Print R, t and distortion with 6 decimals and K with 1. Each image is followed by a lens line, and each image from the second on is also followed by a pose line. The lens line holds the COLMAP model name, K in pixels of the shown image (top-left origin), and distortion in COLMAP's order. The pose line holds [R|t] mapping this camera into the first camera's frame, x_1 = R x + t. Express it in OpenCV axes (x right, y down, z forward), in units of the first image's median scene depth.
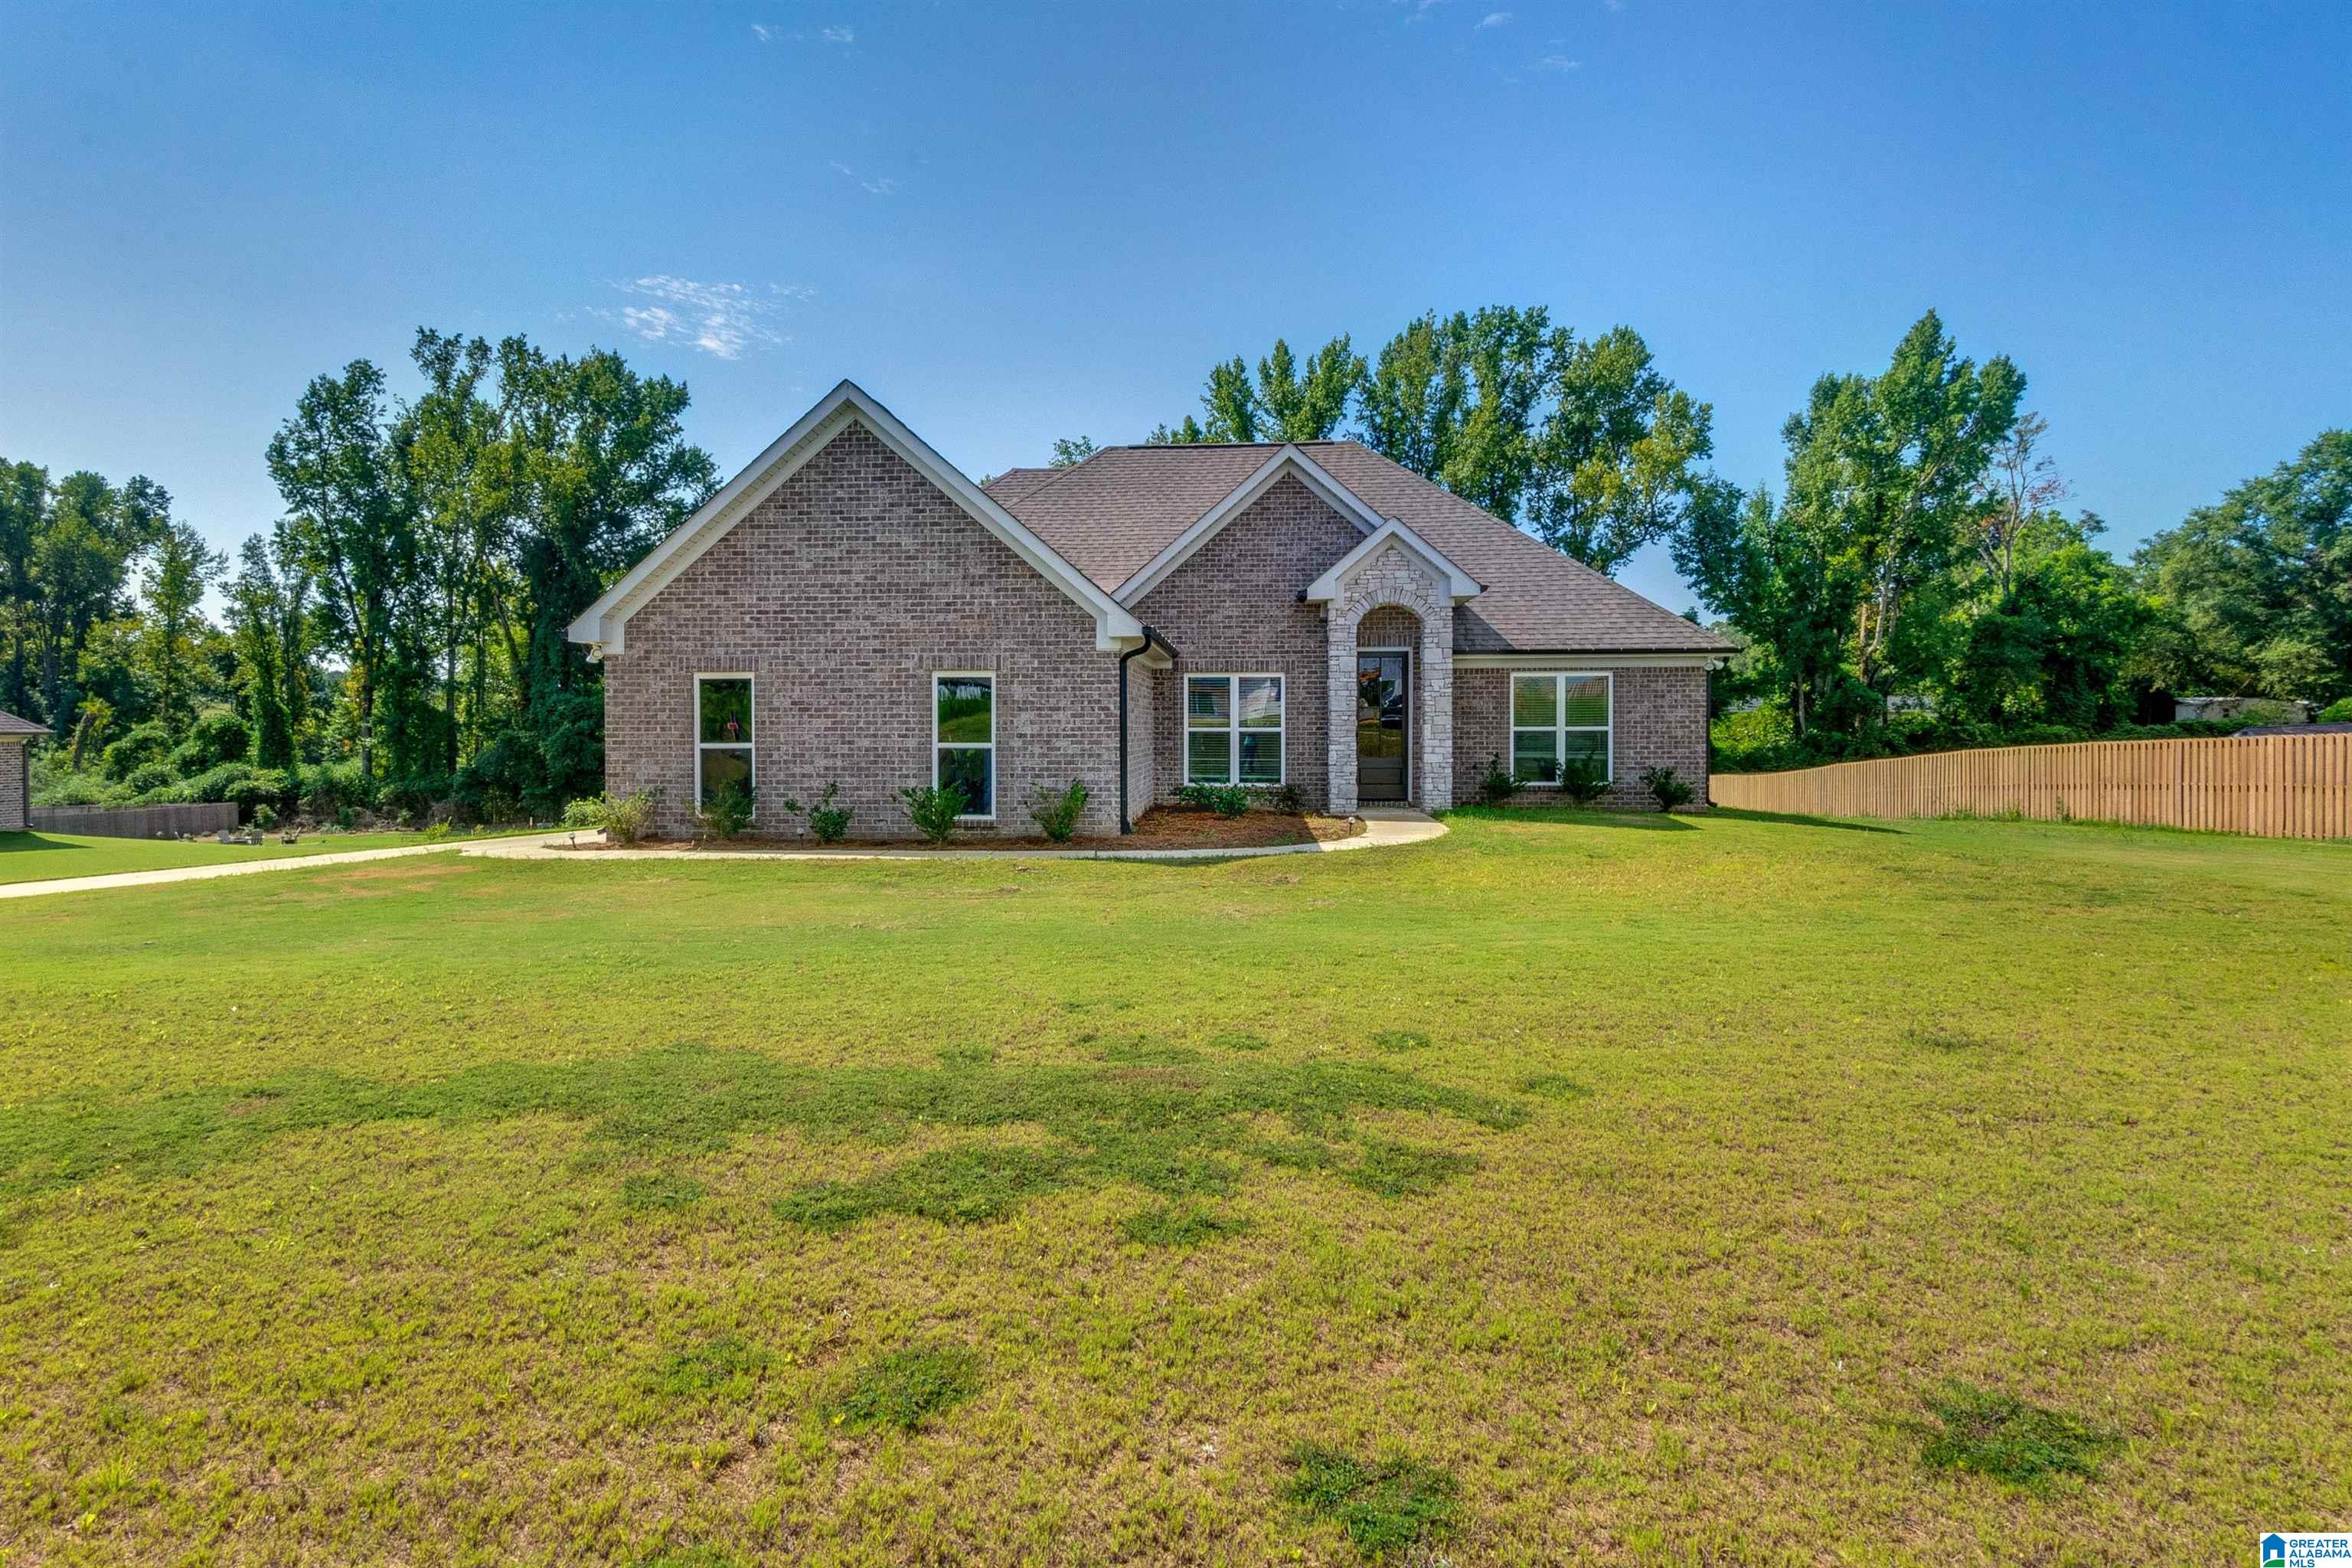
lens RADIAL K [[1316.3, 0, 1082.9], [0, 1316.3, 778.9], [0, 0, 1]] dist [-0.001661, -0.000550]
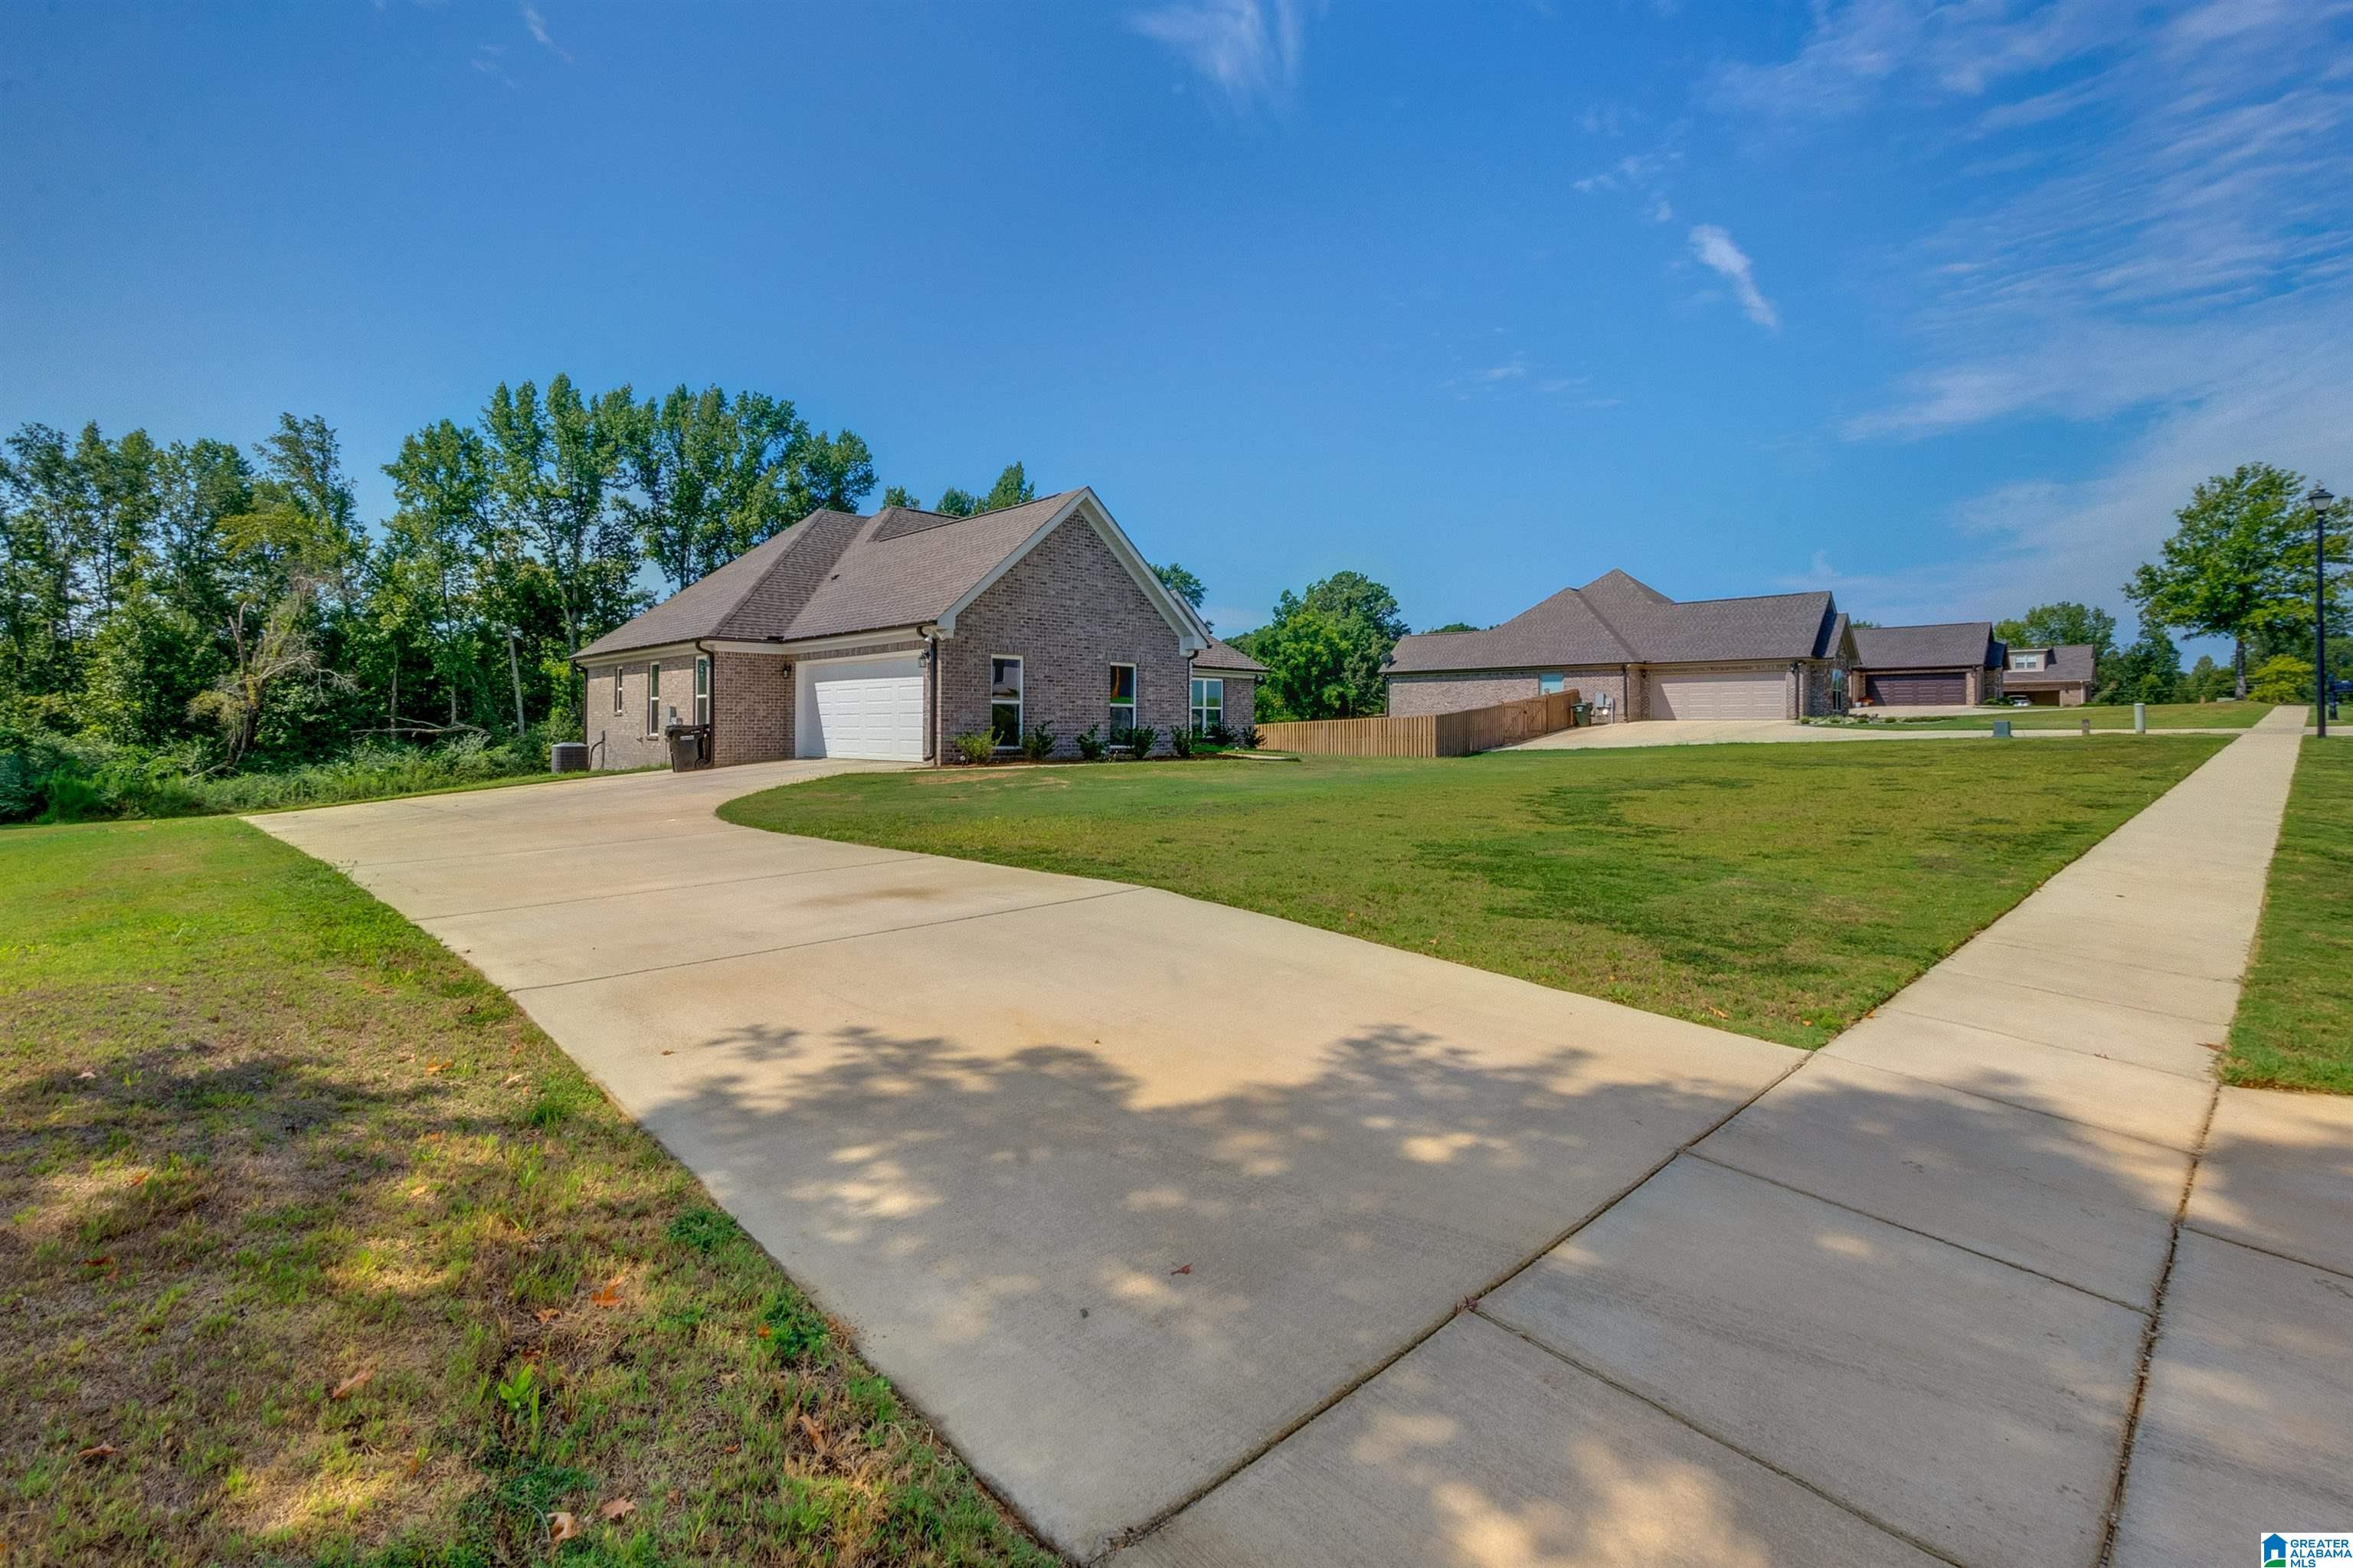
lens RADIAL K [[1142.1, 0, 1128.4], [0, 1142.1, 729.6], [0, 0, 1]] dist [-0.000300, 0.000484]
pose [[0.650418, 0.008899, 0.759525, -0.960146], [0.021555, 0.999312, -0.030168, 0.040625], [-0.759271, 0.035993, 0.649779, 0.016093]]
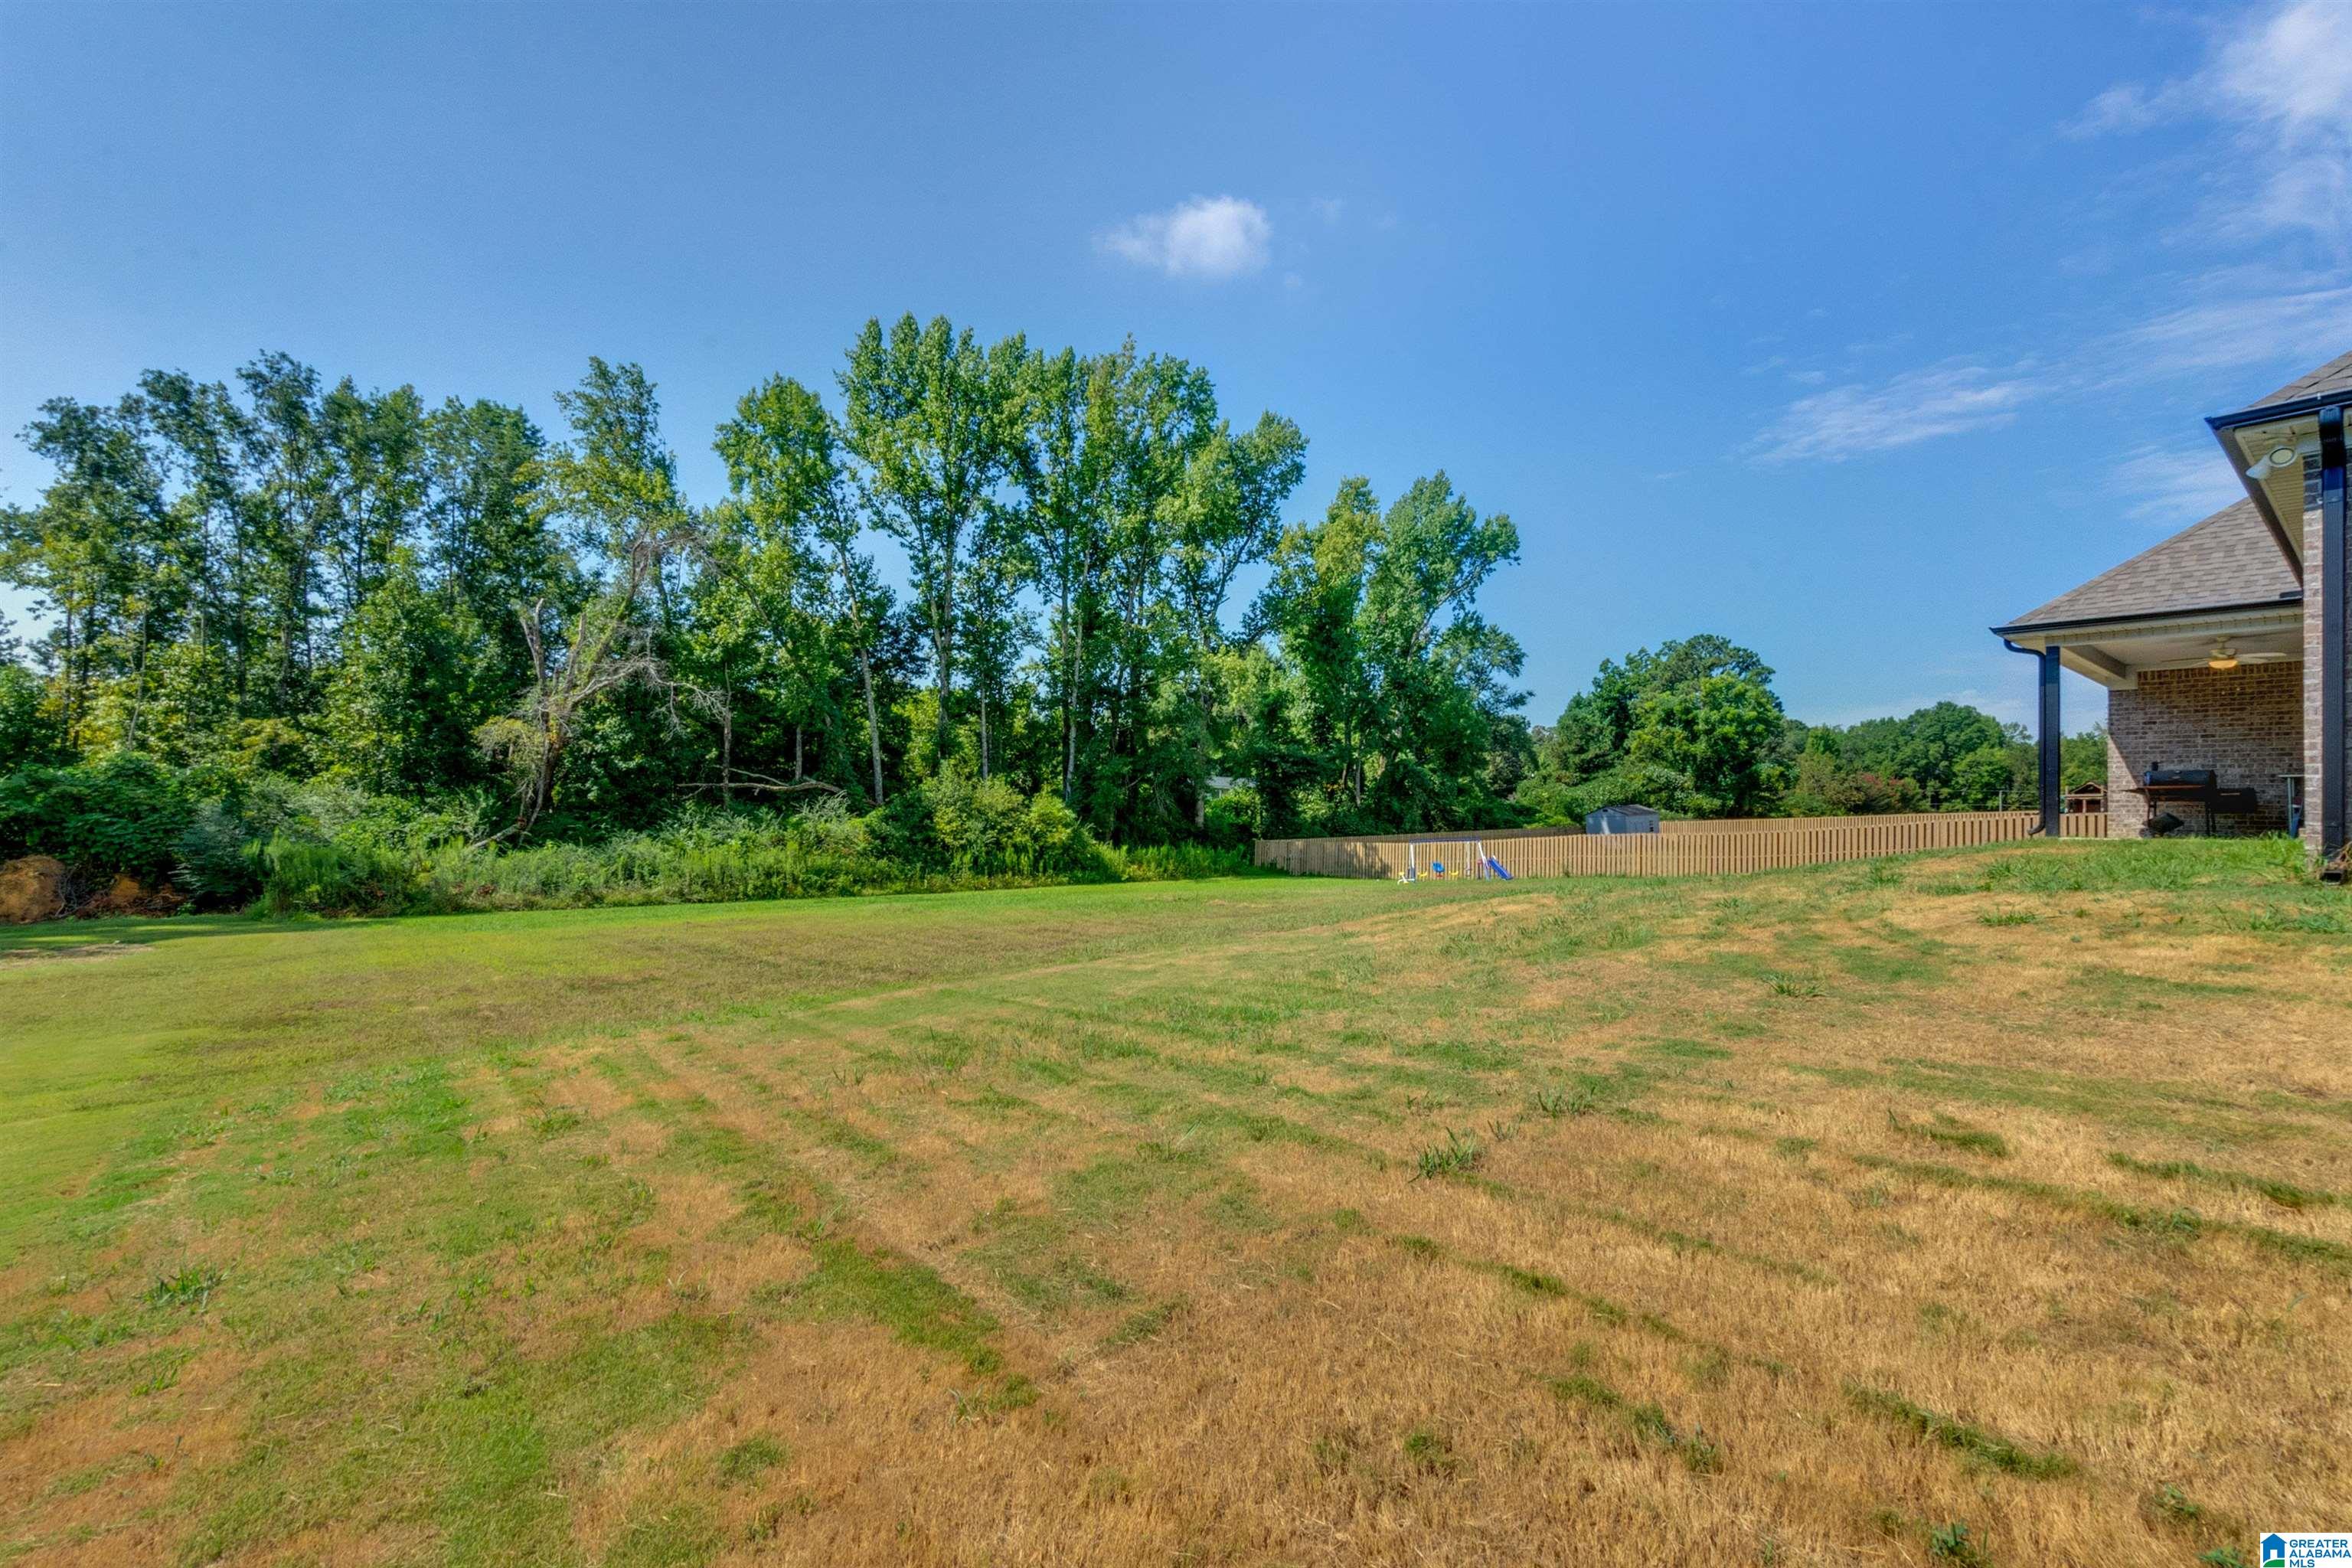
lens RADIAL K [[1033.4, 0, 1141.8], [0, 1033.4, 788.5], [0, 0, 1]] dist [-0.009435, 0.000045]
pose [[0.696845, 0.043166, 0.715921, -0.775662], [-0.001955, 0.998298, -0.058289, 0.025747], [-0.717219, 0.039219, 0.695743, 1.560722]]
